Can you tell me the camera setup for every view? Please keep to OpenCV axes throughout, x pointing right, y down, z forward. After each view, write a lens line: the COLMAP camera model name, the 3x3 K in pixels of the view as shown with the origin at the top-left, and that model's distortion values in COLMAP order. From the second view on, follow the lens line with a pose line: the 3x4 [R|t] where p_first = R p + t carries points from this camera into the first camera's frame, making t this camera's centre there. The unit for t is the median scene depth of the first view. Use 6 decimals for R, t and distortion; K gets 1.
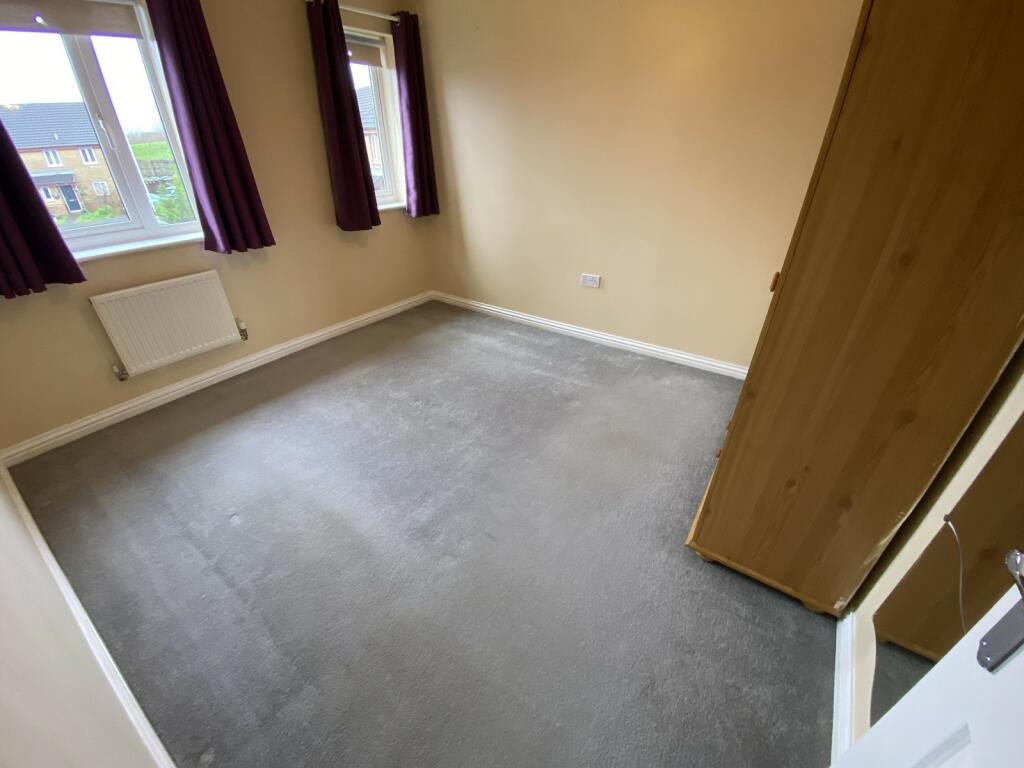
lens RADIAL K [[418.6, 0, 508.2], [0, 418.6, 388.6], [0, 0, 1]] dist [0.001324, -0.012098]
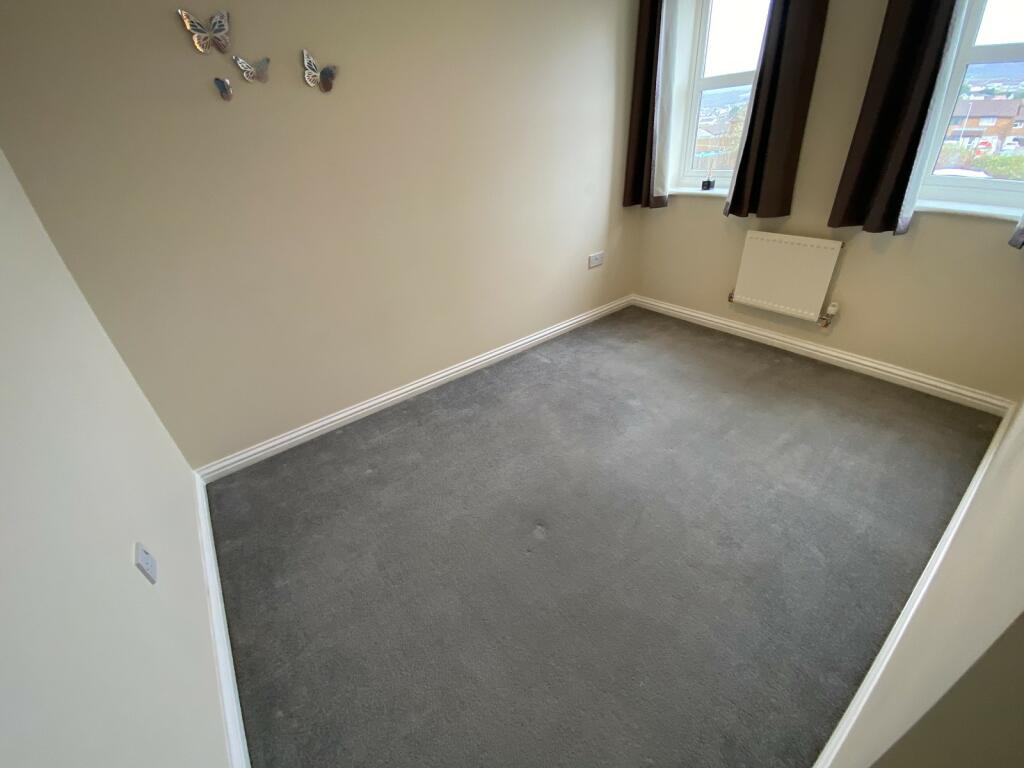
lens RADIAL K [[418.6, 0, 508.2], [0, 418.6, 388.6], [0, 0, 1]] dist [0.001324, -0.012098]
pose [[-0.317267, 0.514111, -0.796889, 0.366075], [-0.423605, 0.674984, 0.604115, -0.296850], [0.848469, 0.529232, 0.003630, 0.550651]]
